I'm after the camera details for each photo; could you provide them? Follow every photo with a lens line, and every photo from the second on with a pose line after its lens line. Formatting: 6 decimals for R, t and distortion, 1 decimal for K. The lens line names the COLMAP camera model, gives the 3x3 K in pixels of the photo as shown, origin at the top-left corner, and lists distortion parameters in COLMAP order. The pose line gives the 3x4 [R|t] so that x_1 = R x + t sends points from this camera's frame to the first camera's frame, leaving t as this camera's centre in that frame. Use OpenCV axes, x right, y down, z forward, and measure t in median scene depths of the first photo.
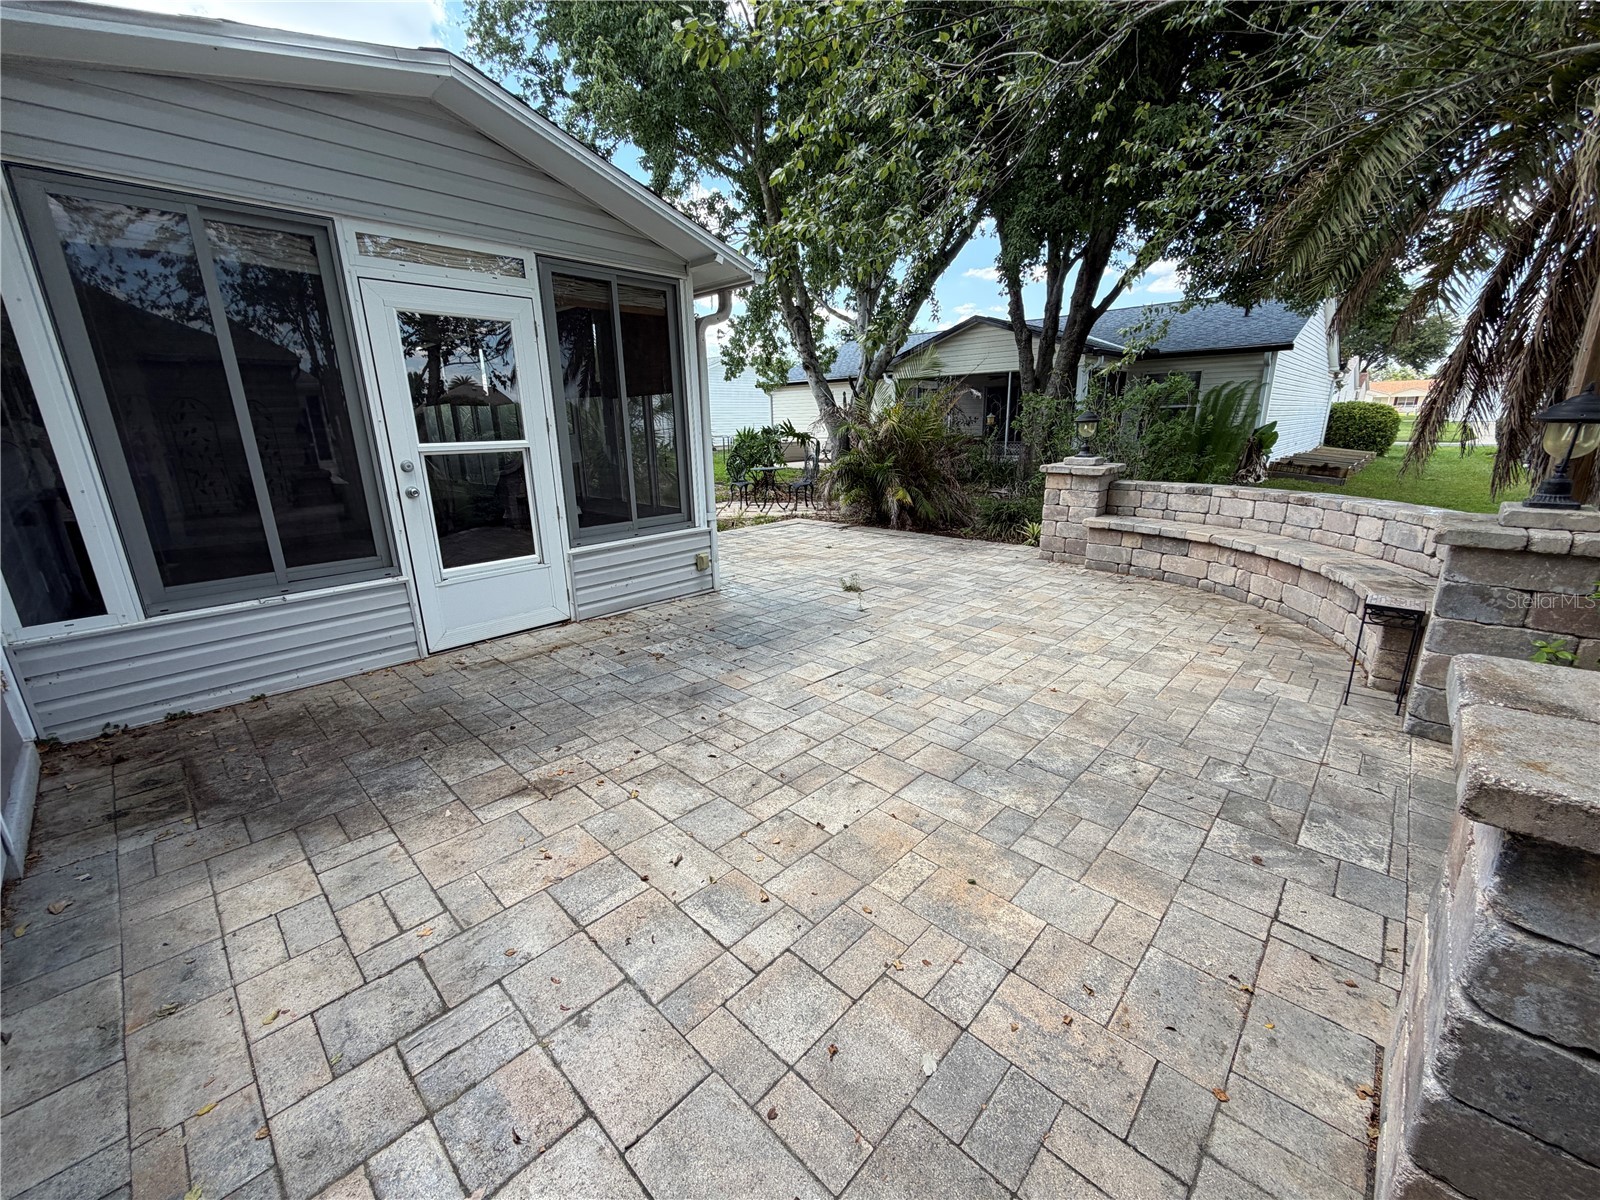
lens RADIAL K [[634.9, 0, 800.0], [0, 634.9, 600.0], [0, 0, 1]] dist [-0.001230, -0.000111]
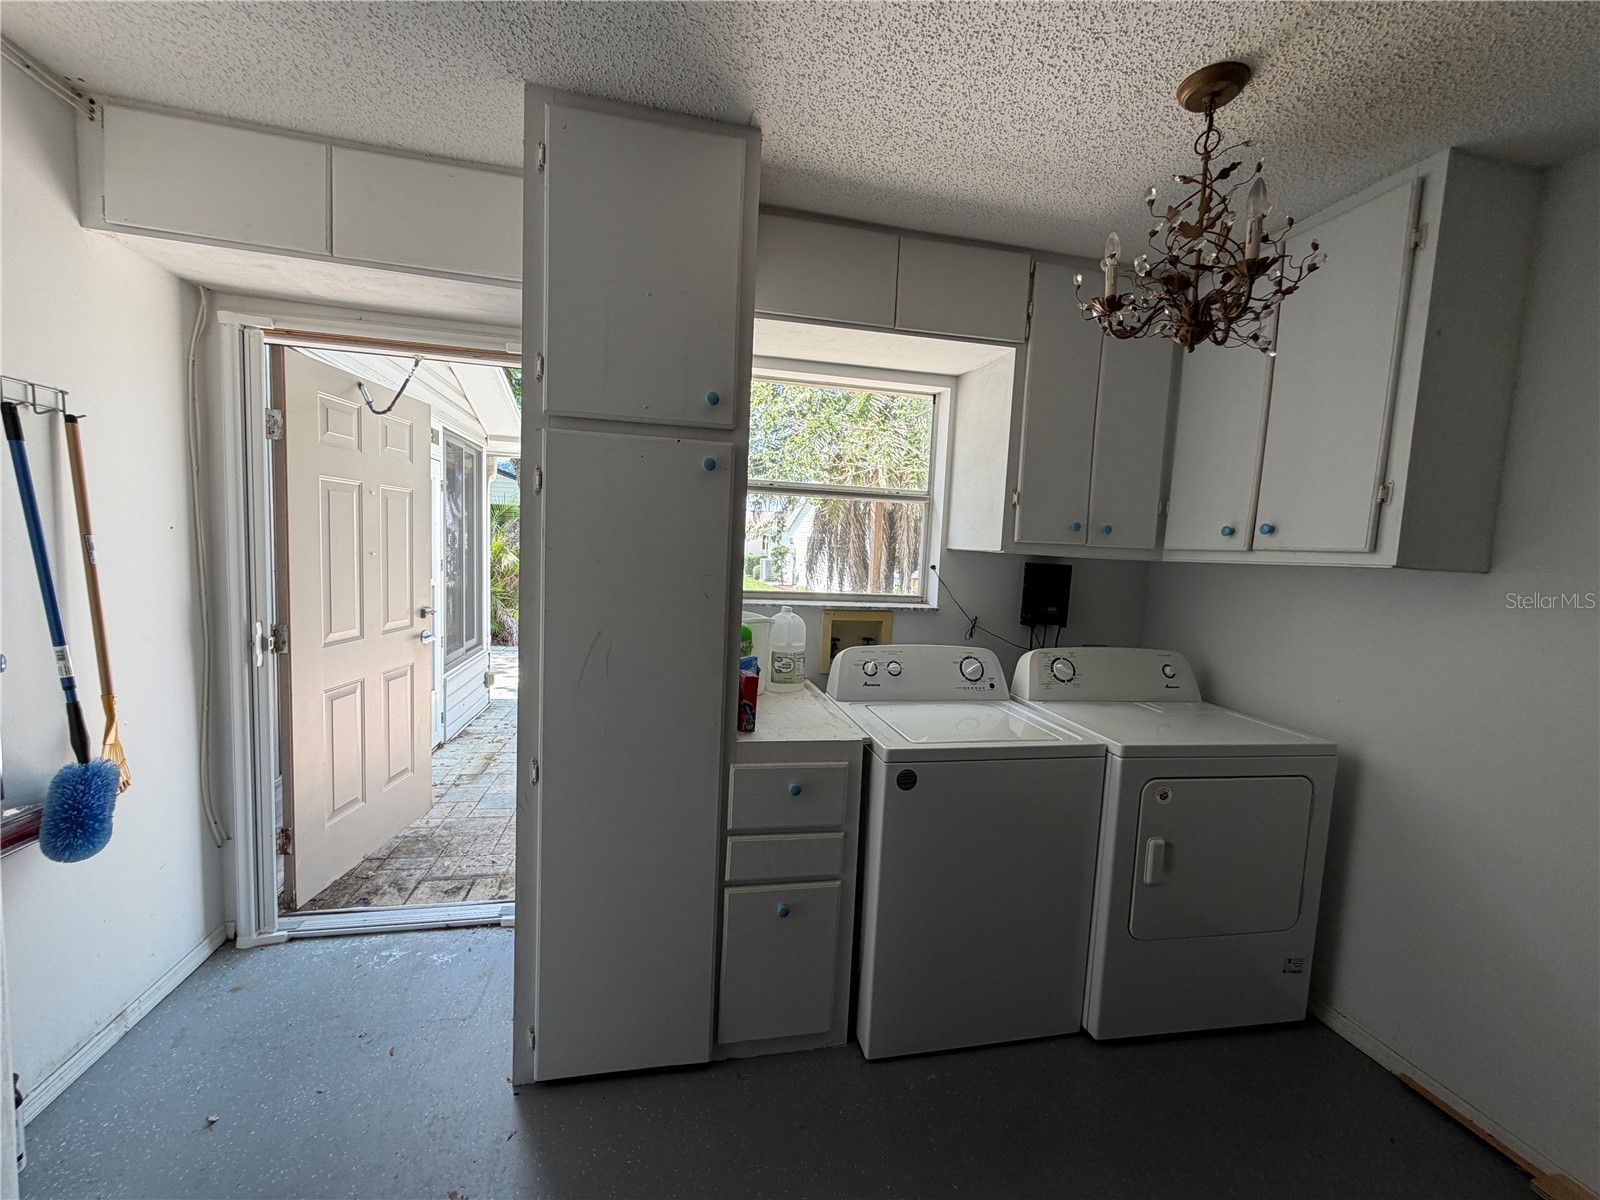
lens RADIAL K [[634.9, 0, 800.0], [0, 634.9, 600.0], [0, 0, 1]] dist [-0.001230, -0.000111]
pose [[0.563988, -0.030888, 0.825205, -0.876307], [0.174826, 0.981115, -0.082762, -0.009208], [-0.807065, 0.190944, 0.558737, -0.120731]]
